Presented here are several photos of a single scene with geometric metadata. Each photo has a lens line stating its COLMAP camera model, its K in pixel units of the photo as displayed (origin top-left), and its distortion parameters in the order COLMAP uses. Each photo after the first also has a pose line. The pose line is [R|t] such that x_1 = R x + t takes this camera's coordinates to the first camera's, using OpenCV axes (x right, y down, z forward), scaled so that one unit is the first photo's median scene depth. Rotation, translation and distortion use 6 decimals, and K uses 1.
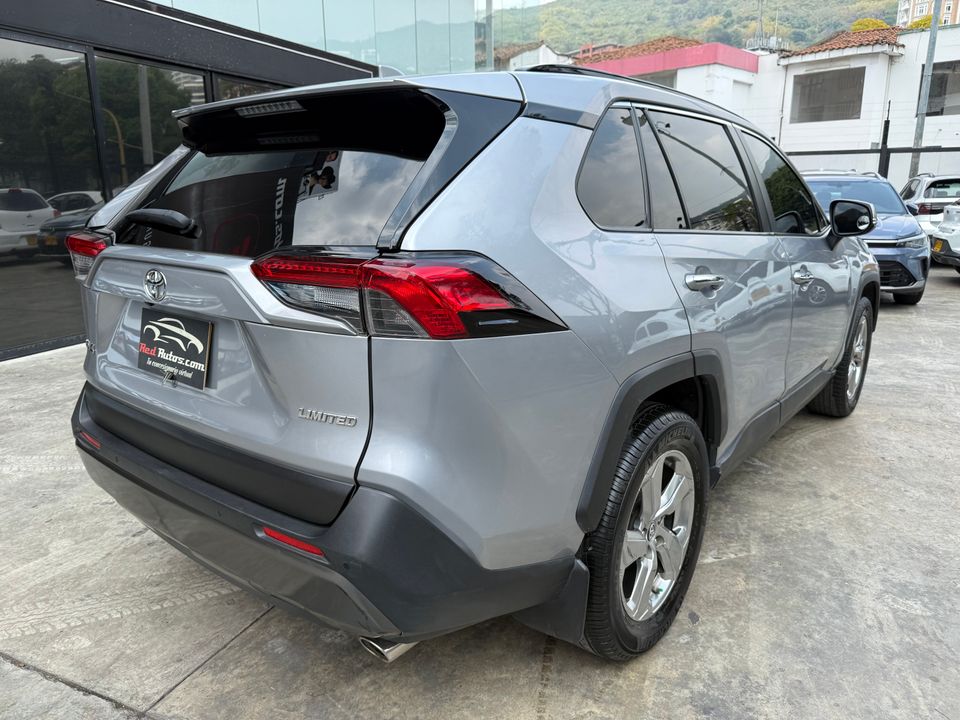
lens RADIAL K [[685.3, 0, 478.9], [0, 685.3, 362.5], [0, 0, 1]] dist [0.008469, -0.012292]
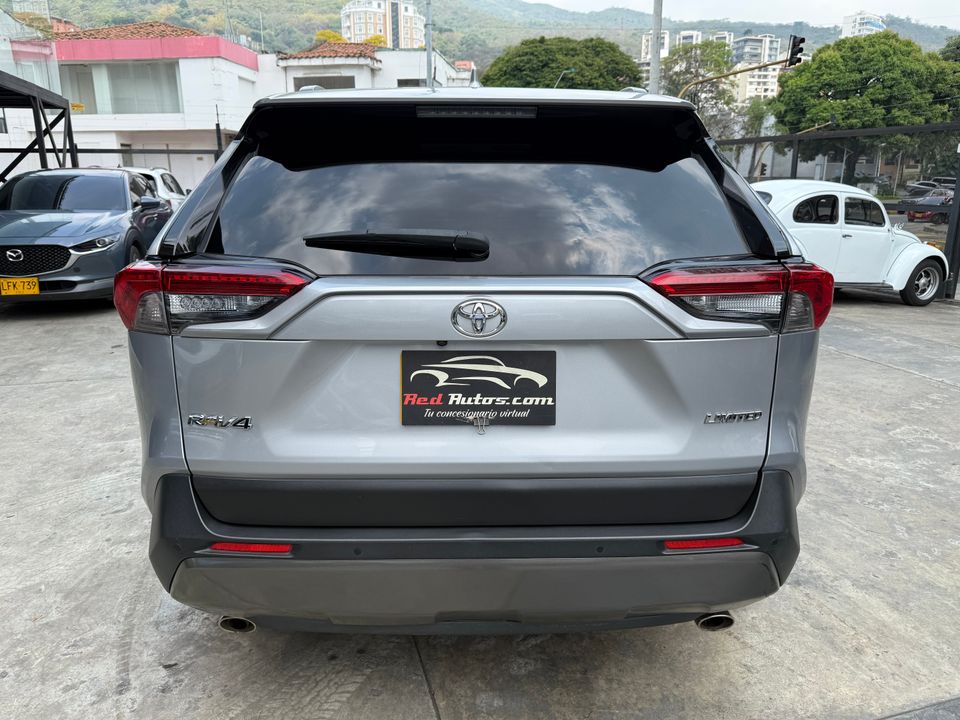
lens RADIAL K [[685.3, 0, 483.0], [0, 685.3, 359.1], [0, 0, 1]] dist [0.008469, -0.012292]
pose [[0.764641, -0.155386, 0.625443, -0.798764], [0.153701, 0.986462, 0.057169, -0.087573], [-0.625859, 0.052417, 0.778173, 0.273760]]
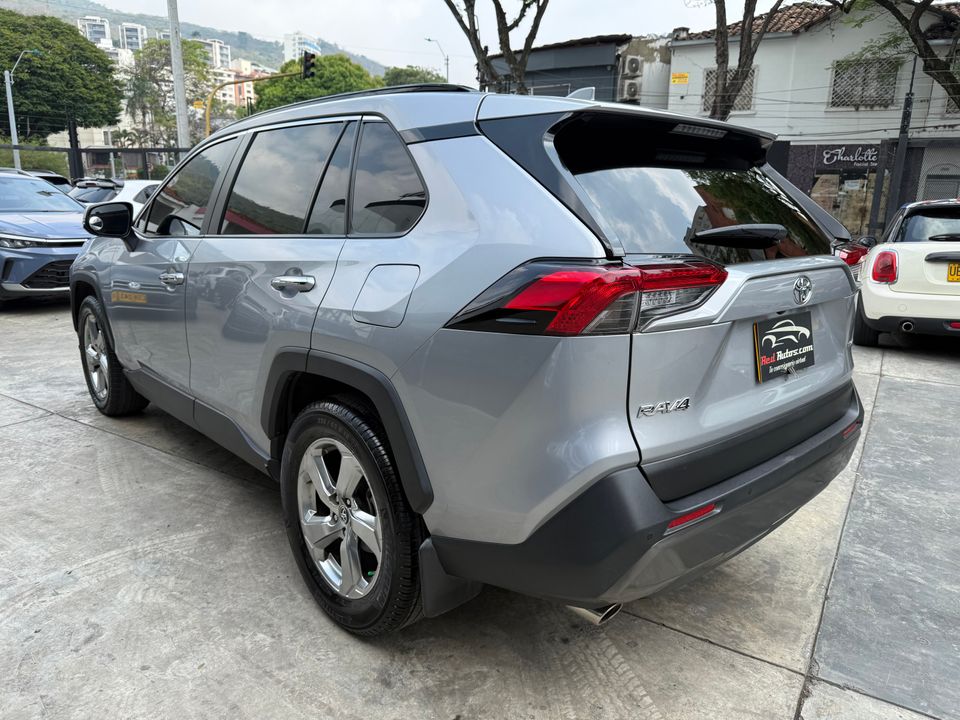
lens RADIAL K [[685.3, 0, 475.5], [0, 685.3, 358.7], [0, 0, 1]] dist [0.008469, -0.012292]
pose [[0.154874, -0.227577, 0.961365, -1.327243], [0.223724, 0.955905, 0.190244, -0.271229], [-0.962269, 0.185616, 0.198960, 1.046750]]
